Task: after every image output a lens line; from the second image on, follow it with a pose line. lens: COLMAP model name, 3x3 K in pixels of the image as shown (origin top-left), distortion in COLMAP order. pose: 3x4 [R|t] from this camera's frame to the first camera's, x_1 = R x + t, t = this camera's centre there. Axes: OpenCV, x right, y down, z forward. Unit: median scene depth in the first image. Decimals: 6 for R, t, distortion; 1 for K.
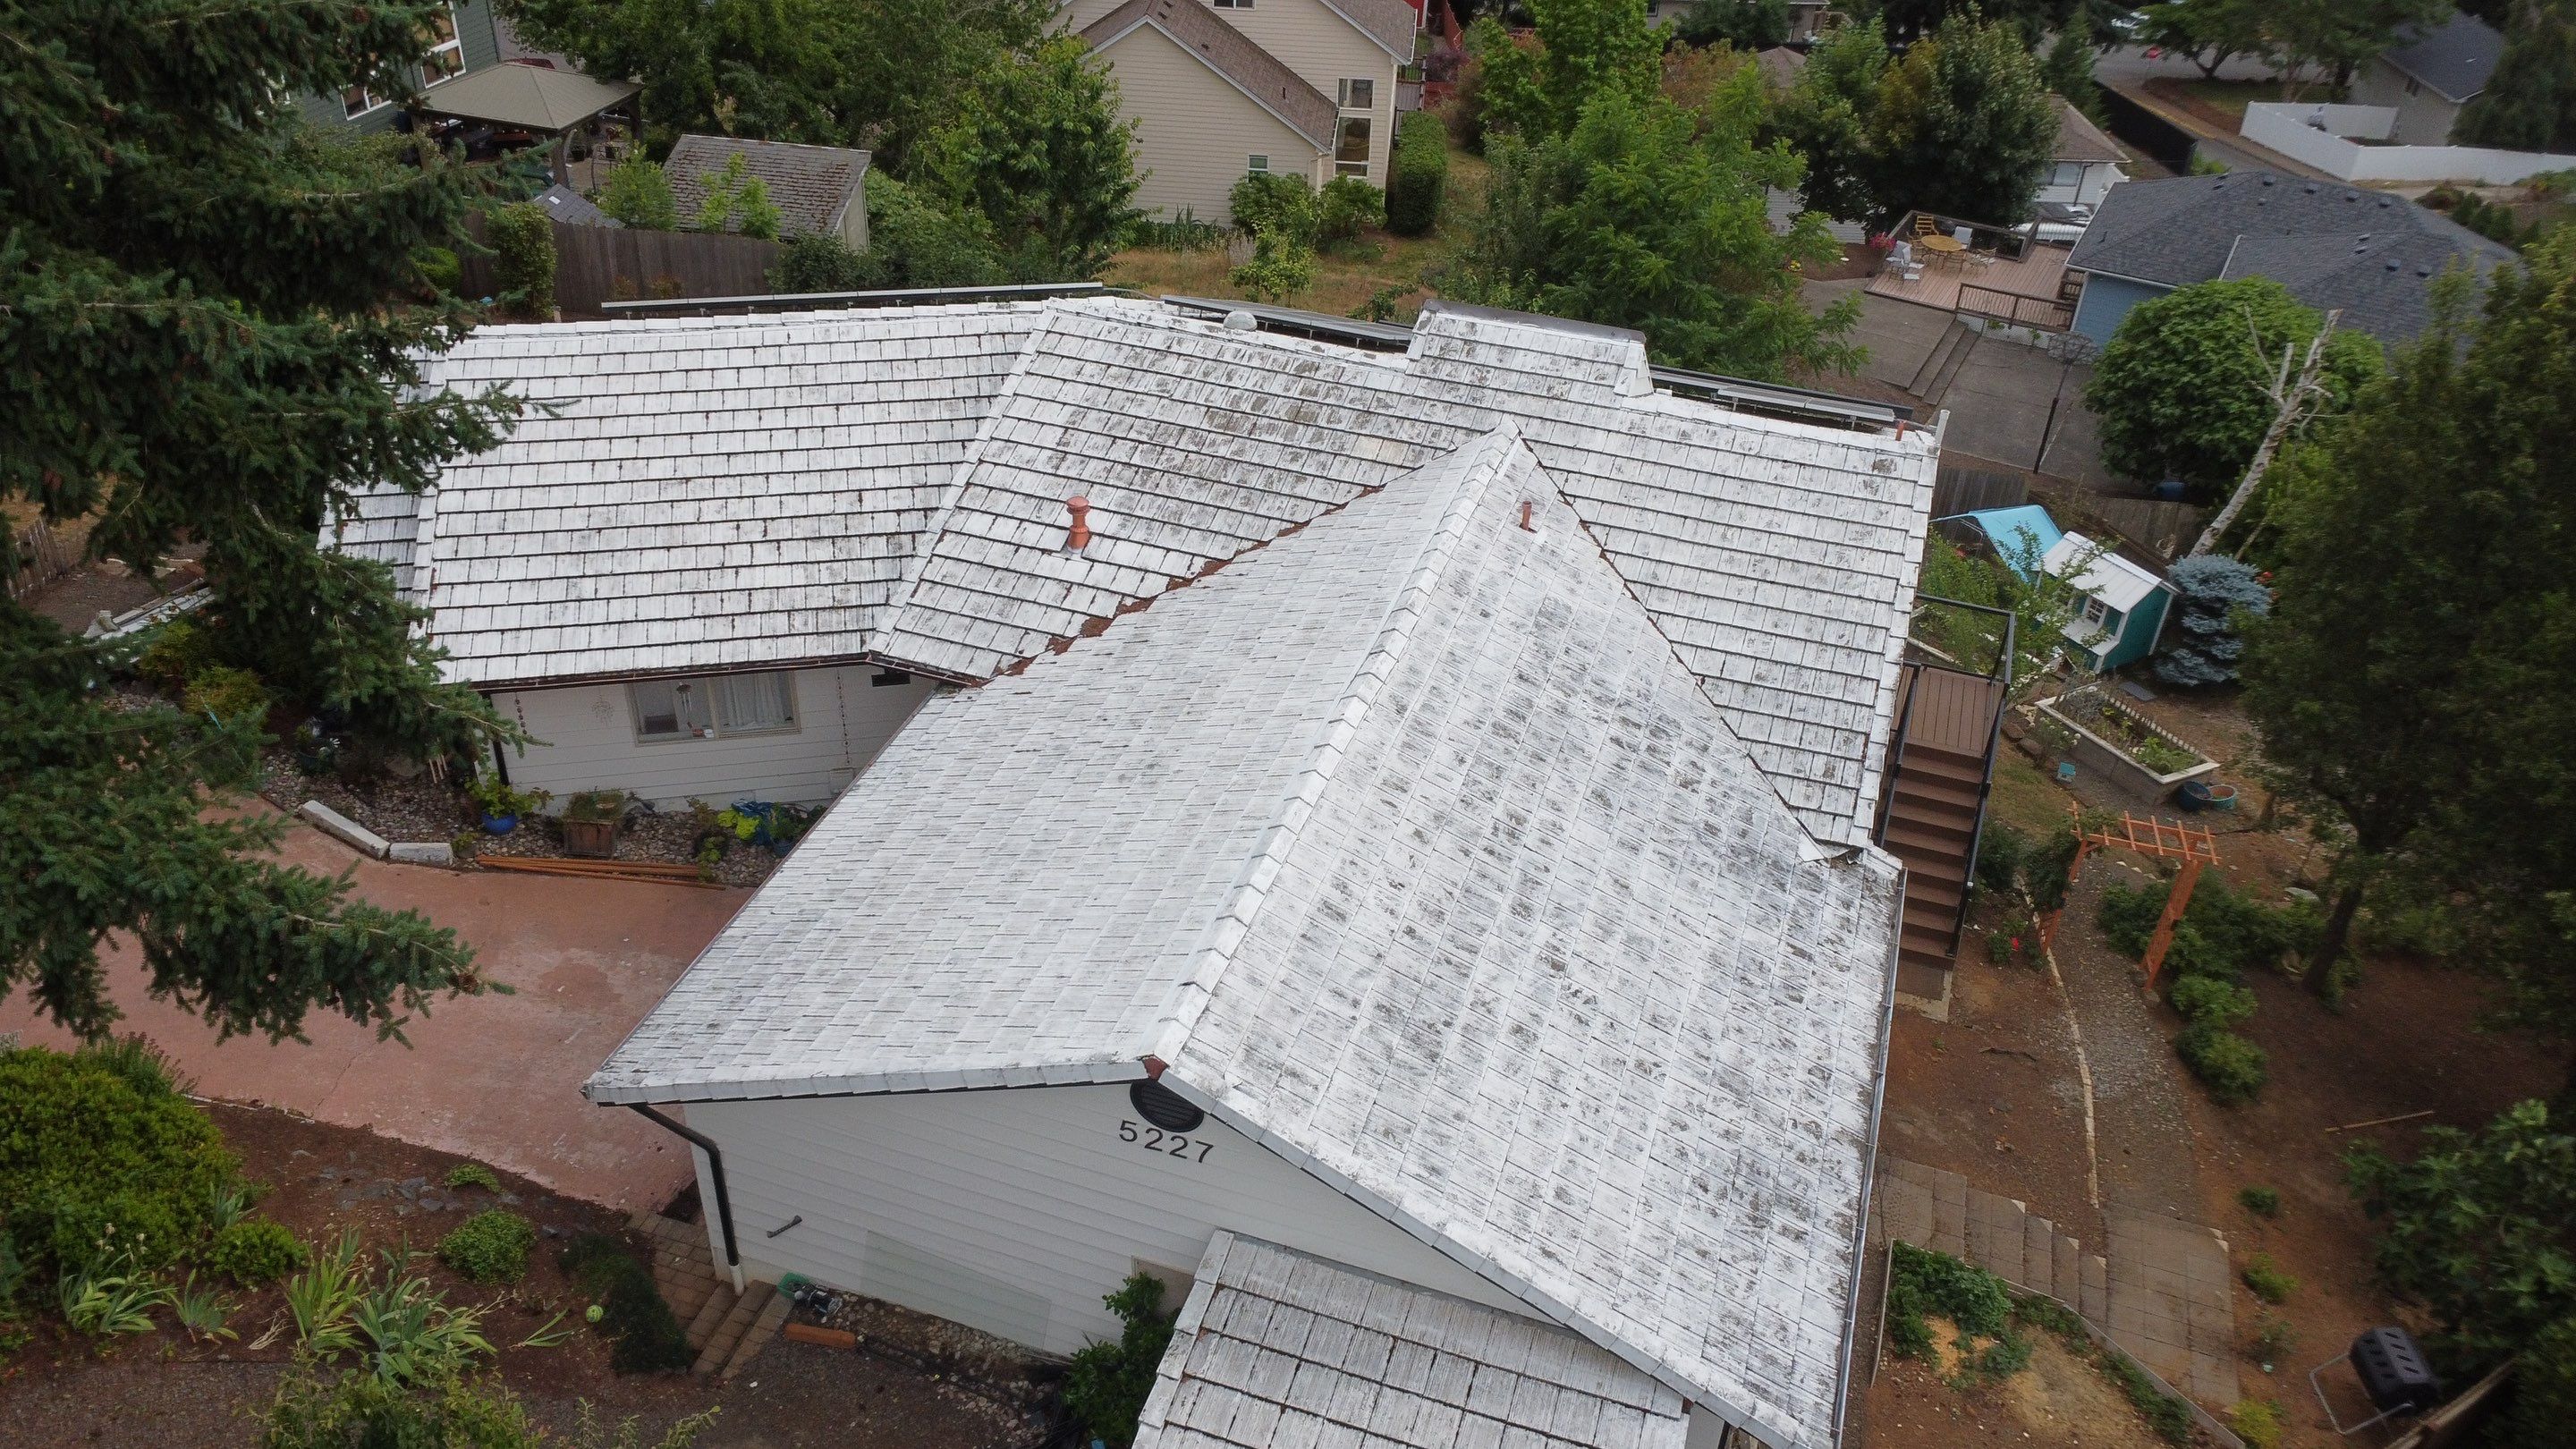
lens RADIAL K [[1943.4, 0, 1289.1], [0, 1943.4, 713.2], [0, 0, 1]] dist [0.006177, -0.008136]
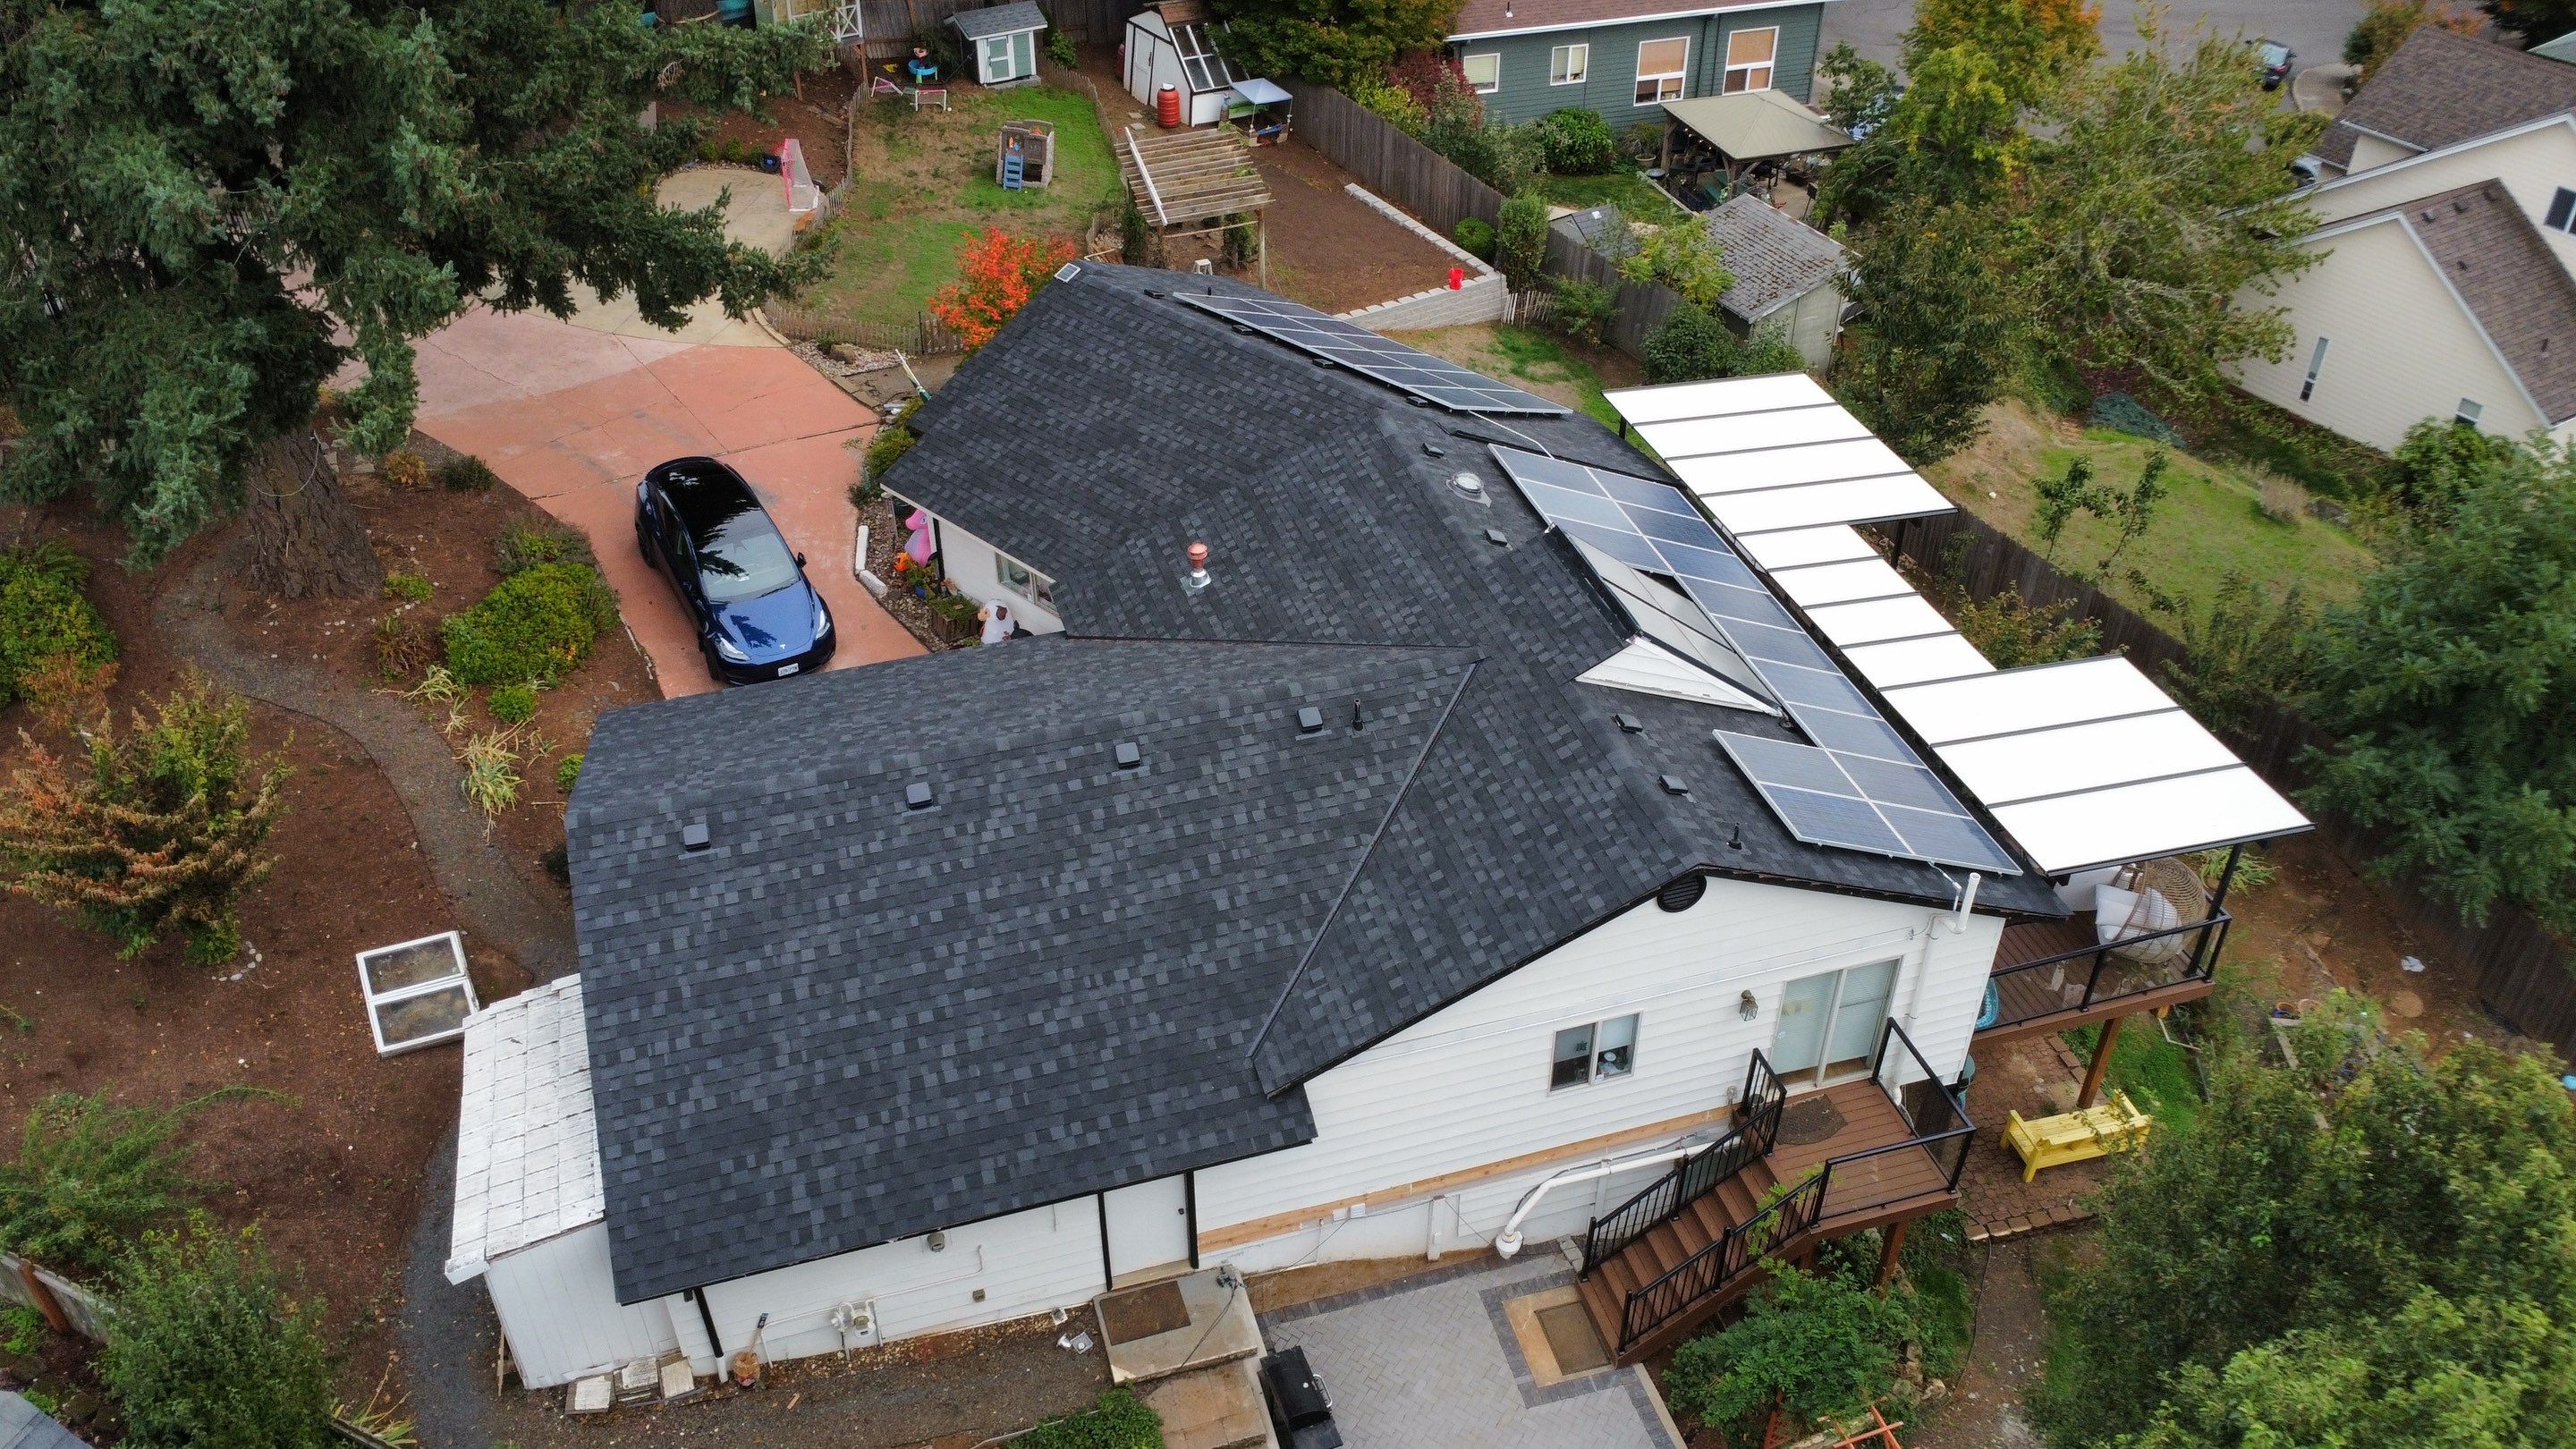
lens RADIAL K [[1934.8, 0, 1284.6], [0, 1934.8, 721.0], [0, 0, 1]] dist [0.007923, -0.006785]
pose [[0.574917, 0.458013, -0.678008, 0.824837], [-0.439598, 0.871795, 0.216164, -0.307402], [0.690090, 0.173774, 0.702551, 0.183743]]
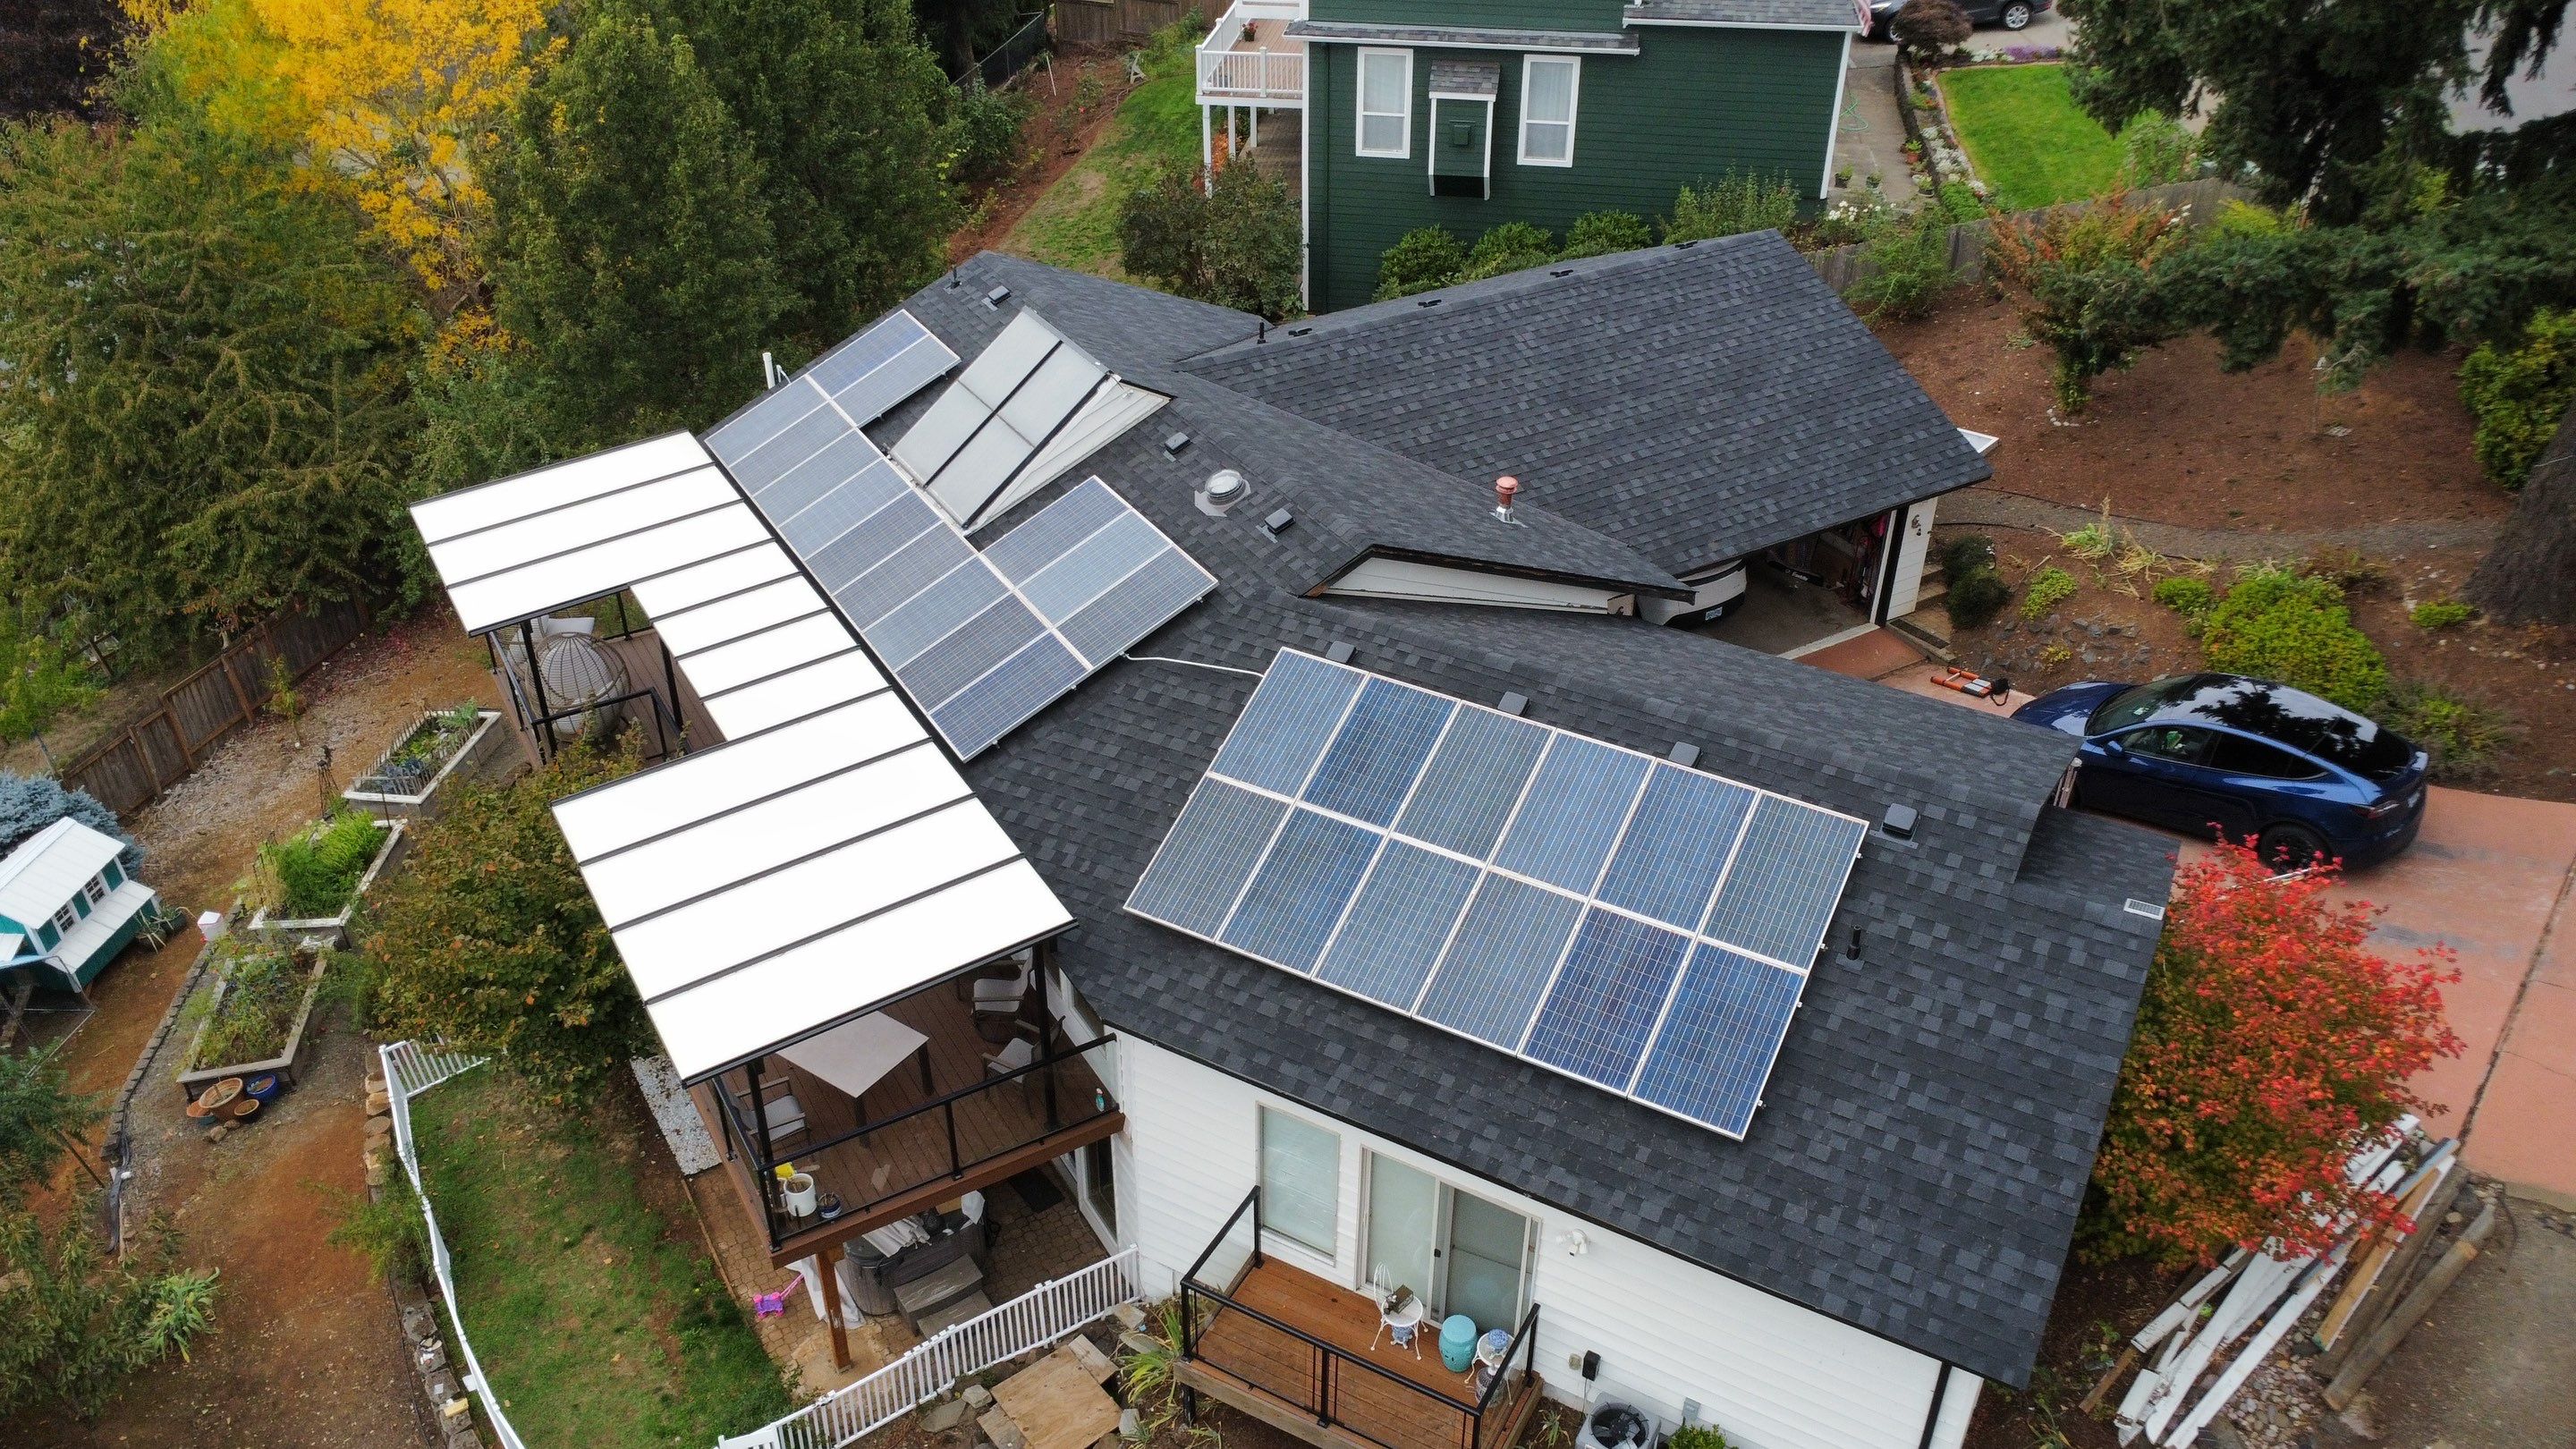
lens RADIAL K [[1940.7, 0, 1288.2], [0, 1940.7, 708.5], [0, 0, 1]] dist [0.009114, -0.011772]
pose [[-0.760264, -0.386533, 0.522102, -0.656208], [0.342103, 0.445003, 0.827610, -1.034839], [-0.552236, 0.807815, -0.206086, 1.417760]]
